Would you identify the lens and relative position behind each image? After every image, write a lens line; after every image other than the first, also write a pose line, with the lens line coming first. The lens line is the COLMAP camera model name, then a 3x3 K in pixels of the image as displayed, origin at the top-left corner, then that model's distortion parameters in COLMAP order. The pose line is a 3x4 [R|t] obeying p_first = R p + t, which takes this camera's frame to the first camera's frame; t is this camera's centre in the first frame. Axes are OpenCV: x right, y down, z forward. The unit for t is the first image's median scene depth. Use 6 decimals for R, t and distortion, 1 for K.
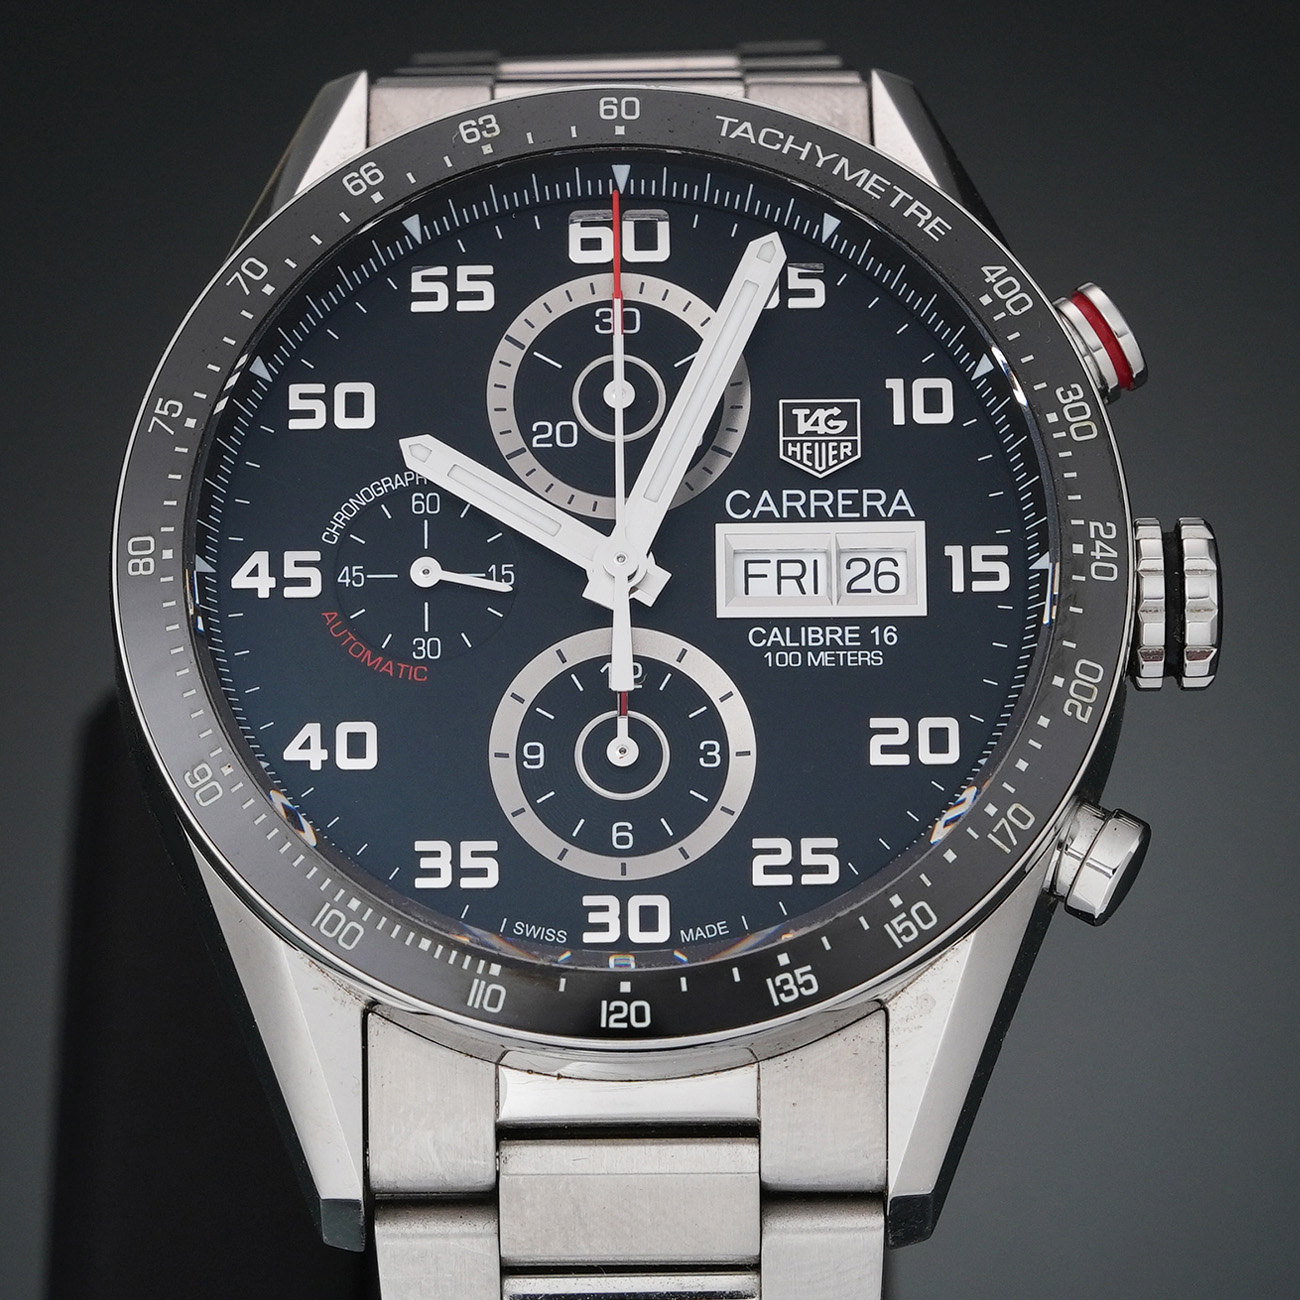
lens RADIAL K [[8664.5, 0, 649.4], [0, 8664.5, 905.4], [0, 0, 1]] dist [0.589154, -36.706728]
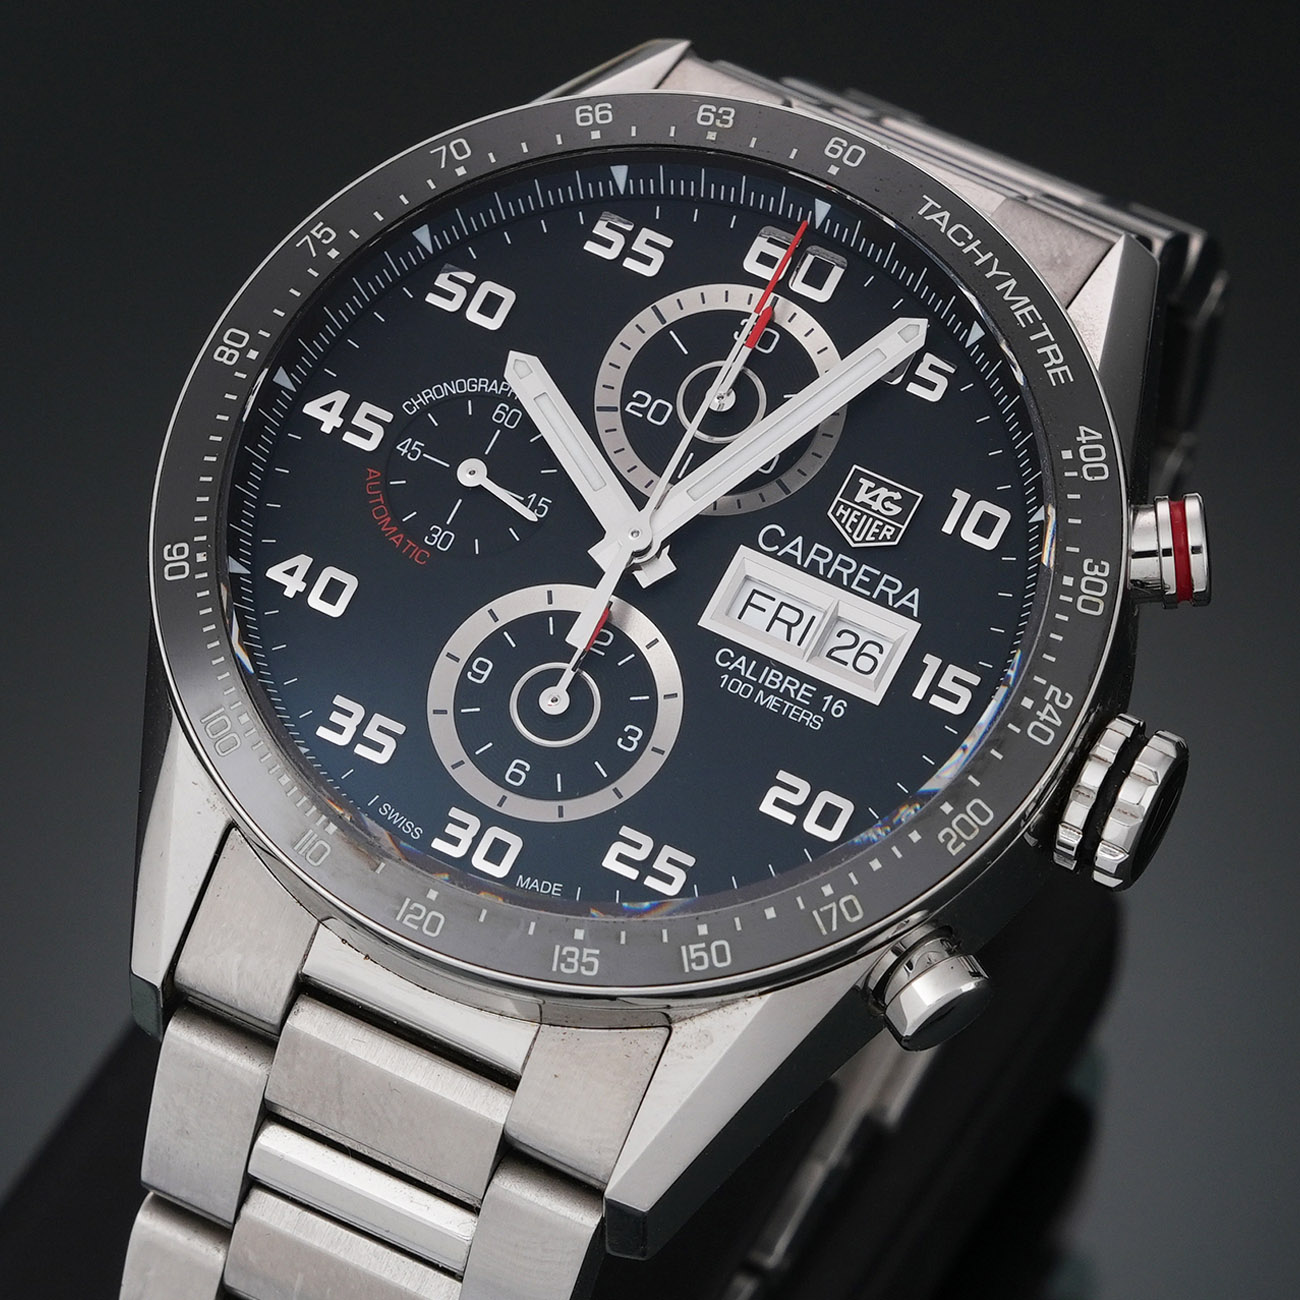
lens RADIAL K [[8664.5, 0, 649.4], [0, 8664.5, 905.4], [0, 0, 1]] dist [0.589154, -36.706728]
pose [[0.883281, 0.413284, -0.221383, 0.246262], [-0.421426, 0.906791, 0.011403, -0.012053], [0.205461, 0.083225, 0.975120, -0.011774]]
